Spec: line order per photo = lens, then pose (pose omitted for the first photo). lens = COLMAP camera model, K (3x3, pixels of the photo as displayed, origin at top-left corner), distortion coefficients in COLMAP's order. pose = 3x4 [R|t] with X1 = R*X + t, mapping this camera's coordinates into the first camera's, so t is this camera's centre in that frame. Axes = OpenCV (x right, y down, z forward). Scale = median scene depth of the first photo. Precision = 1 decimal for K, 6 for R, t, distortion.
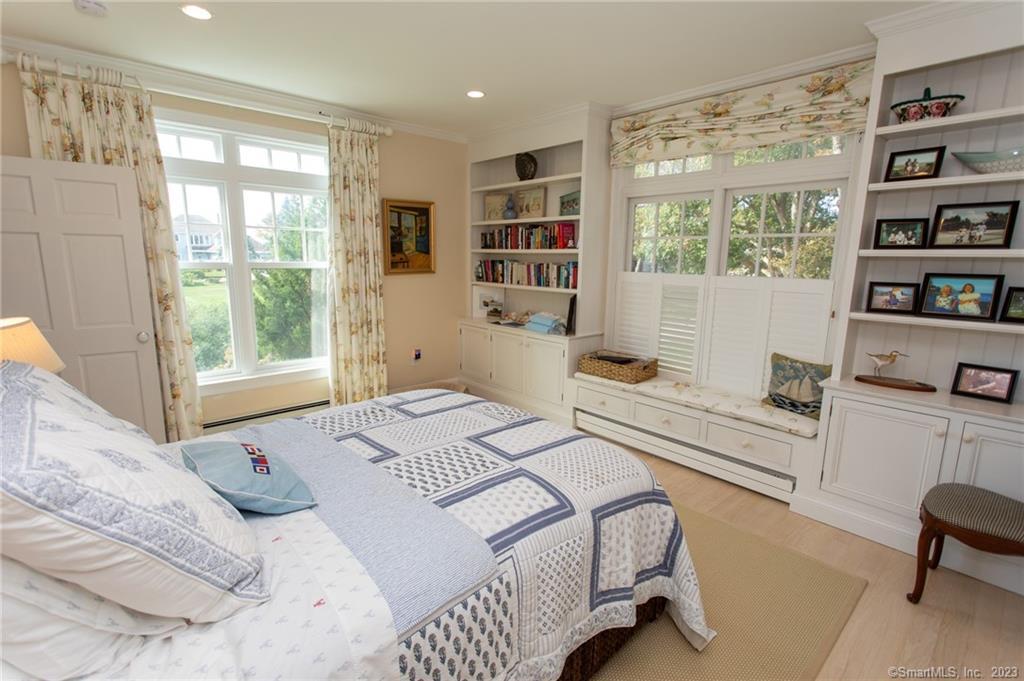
lens RADIAL K [[488.3, 0, 507.1], [0, 488.3, 343.0], [0, 0, 1]] dist [-0.000628, 0.001788]
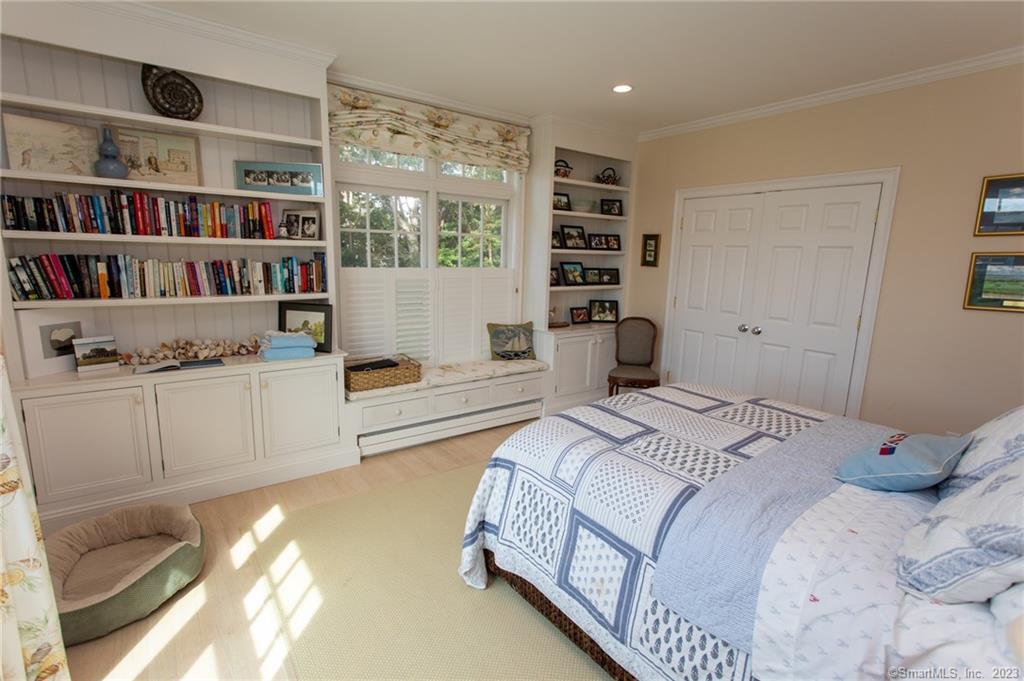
lens RADIAL K [[488.3, 0, 507.6], [0, 488.3, 340.6], [0, 0, 1]] dist [-0.000628, 0.001788]
pose [[0.076246, -0.185480, 0.979685, -0.659914], [0.155659, 0.972713, 0.172045, -0.133861], [-0.984864, 0.139379, 0.103037, 0.693872]]
